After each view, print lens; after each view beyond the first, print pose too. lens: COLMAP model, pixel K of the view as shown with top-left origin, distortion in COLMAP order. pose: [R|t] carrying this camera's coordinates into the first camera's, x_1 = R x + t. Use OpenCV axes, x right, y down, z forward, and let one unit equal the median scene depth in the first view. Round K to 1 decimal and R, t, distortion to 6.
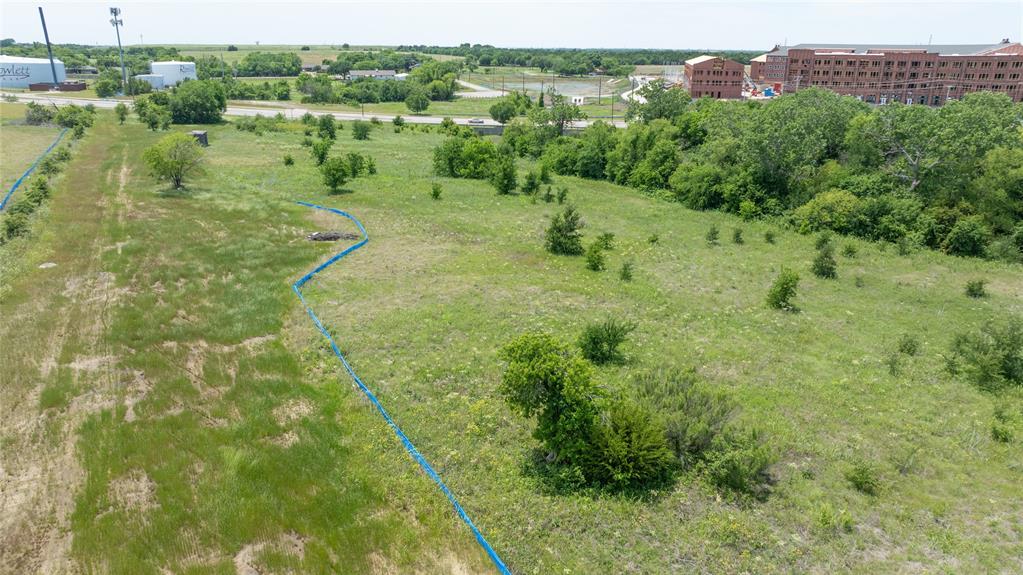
lens RADIAL K [[719.2, 0, 514.1], [0, 719.2, 284.7], [0, 0, 1]] dist [-0.025077, 0.004188]
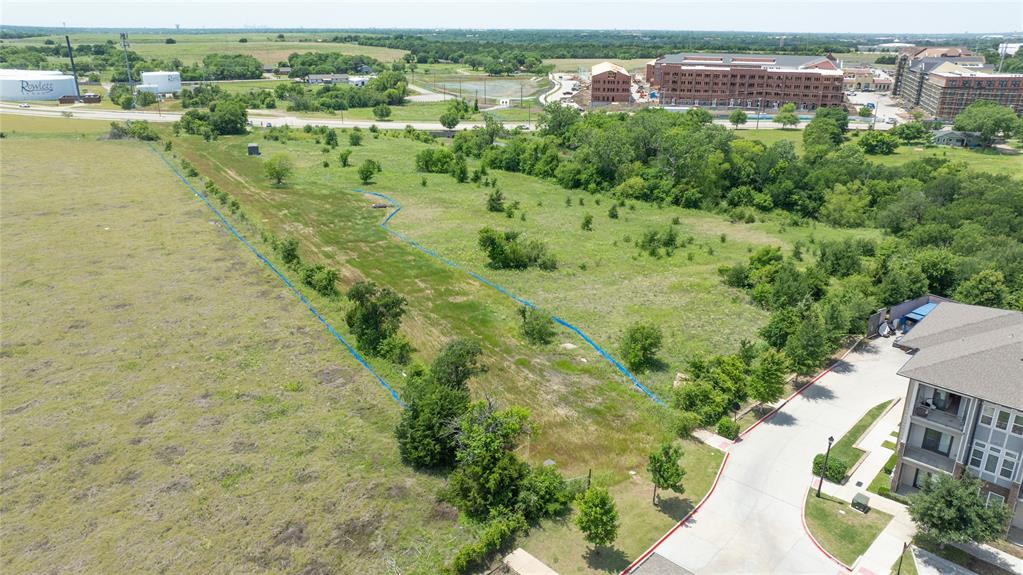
lens RADIAL K [[719.2, 0, 514.1], [0, 719.2, 284.7], [0, 0, 1]] dist [-0.025077, 0.004188]
pose [[0.995514, -0.034070, 0.088272, -0.041974], [0.031801, 0.999130, 0.026986, 0.069210], [-0.089115, -0.024058, 0.995731, -0.659094]]
